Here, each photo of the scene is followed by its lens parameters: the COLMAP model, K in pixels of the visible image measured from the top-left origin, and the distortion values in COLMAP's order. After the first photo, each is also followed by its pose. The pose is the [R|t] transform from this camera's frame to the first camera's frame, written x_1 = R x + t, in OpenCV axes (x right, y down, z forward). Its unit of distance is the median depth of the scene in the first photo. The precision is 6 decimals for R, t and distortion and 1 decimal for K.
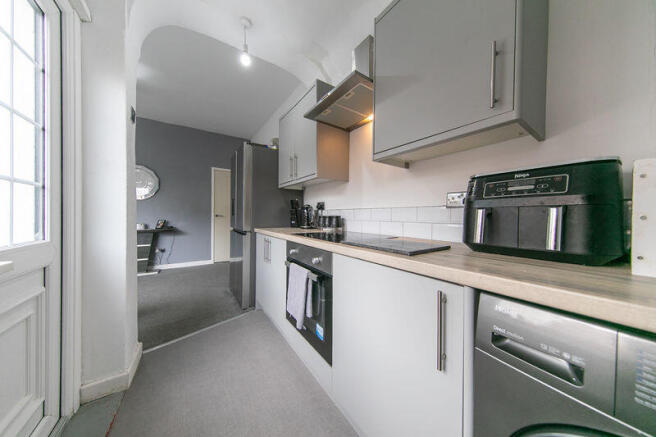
lens RADIAL K [[202.8, 0, 330.5], [0, 202.8, 217.5], [0, 0, 1]] dist [0.001701, 0.000066]
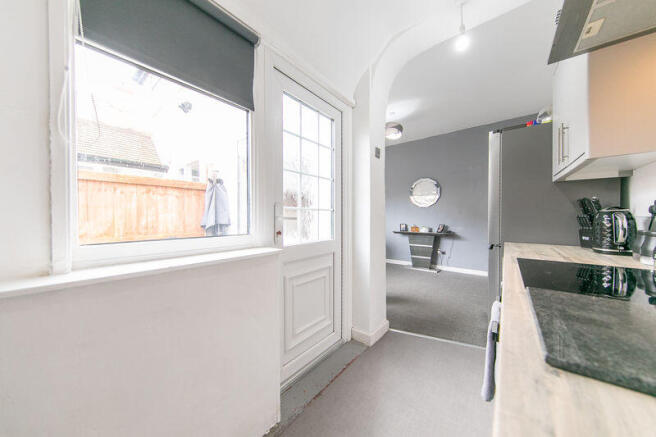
lens RADIAL K [[219.2, 0, 328.0], [0, 219.2, 218.5], [0, 0, 1]] dist [0.001009, -0.000074]
pose [[0.285220, 0.002660, -0.958458, 0.198564], [-0.005737, 0.999983, 0.001068, -0.028539], [0.958445, 0.005194, 0.285230, 0.139570]]
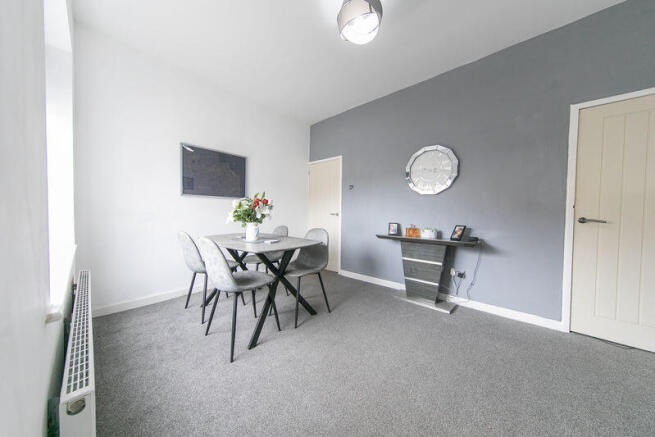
lens RADIAL K [[209.4, 0, 327.5], [0, 209.4, 218.5], [0, 0, 1]] dist [0.000555, 0.000025]
pose [[0.237514, 0.021228, -0.971152, -0.534860], [-0.019199, 0.999668, 0.017156, -0.019359], [0.971194, 0.014570, 0.237843, 0.783786]]
